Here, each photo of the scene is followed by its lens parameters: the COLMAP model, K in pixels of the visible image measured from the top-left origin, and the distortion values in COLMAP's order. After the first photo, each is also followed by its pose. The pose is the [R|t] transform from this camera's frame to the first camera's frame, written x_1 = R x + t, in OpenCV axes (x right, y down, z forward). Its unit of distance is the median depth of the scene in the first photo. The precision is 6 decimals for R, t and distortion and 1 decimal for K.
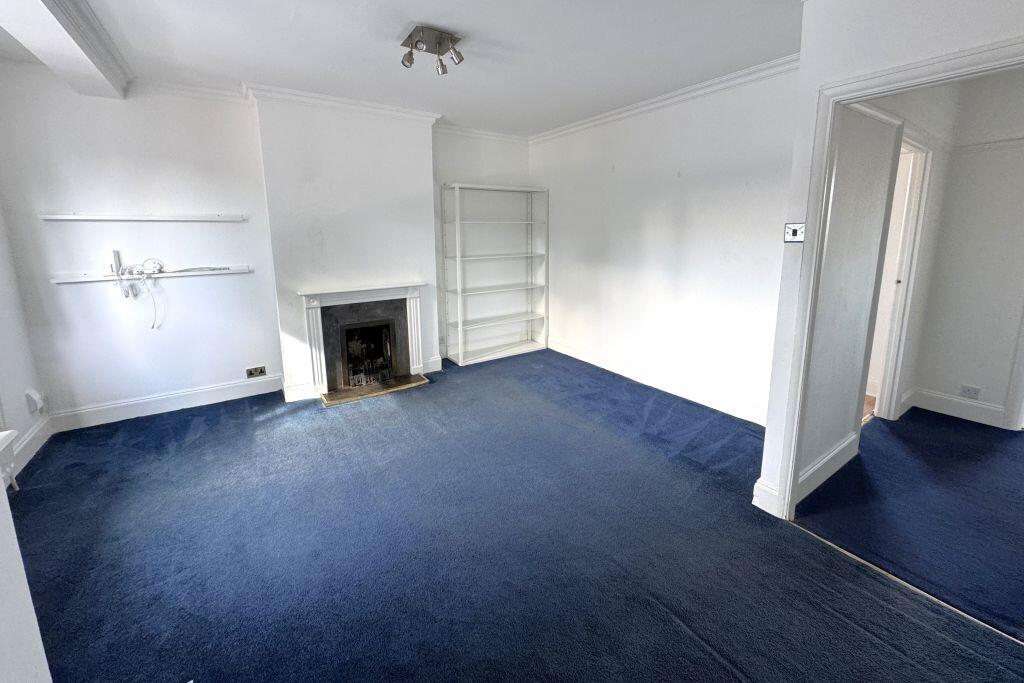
lens RADIAL K [[408.0, 0, 510.5], [0, 408.0, 298.0], [0, 0, 1]] dist [-0.000789, -0.000019]
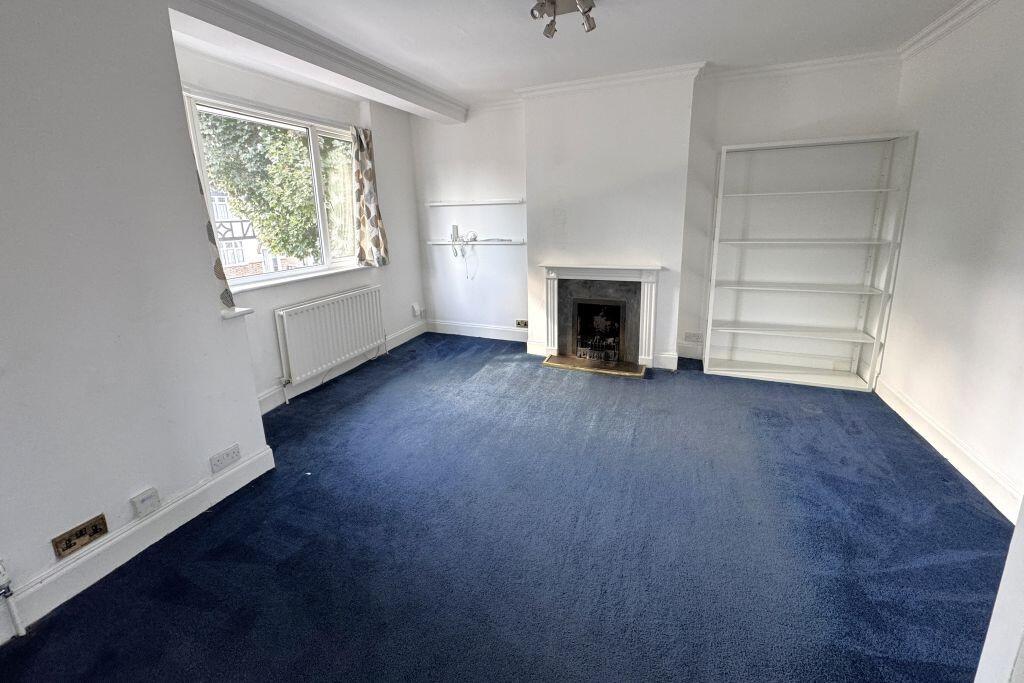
lens RADIAL K [[408.0, 0, 510.5], [0, 408.0, 298.0], [0, 0, 1]] dist [-0.000789, -0.000019]
pose [[0.556126, 0.163074, -0.814942, 0.366483], [-0.114332, 0.986249, 0.119332, -0.043086], [0.823196, 0.026811, 0.567124, 0.249686]]
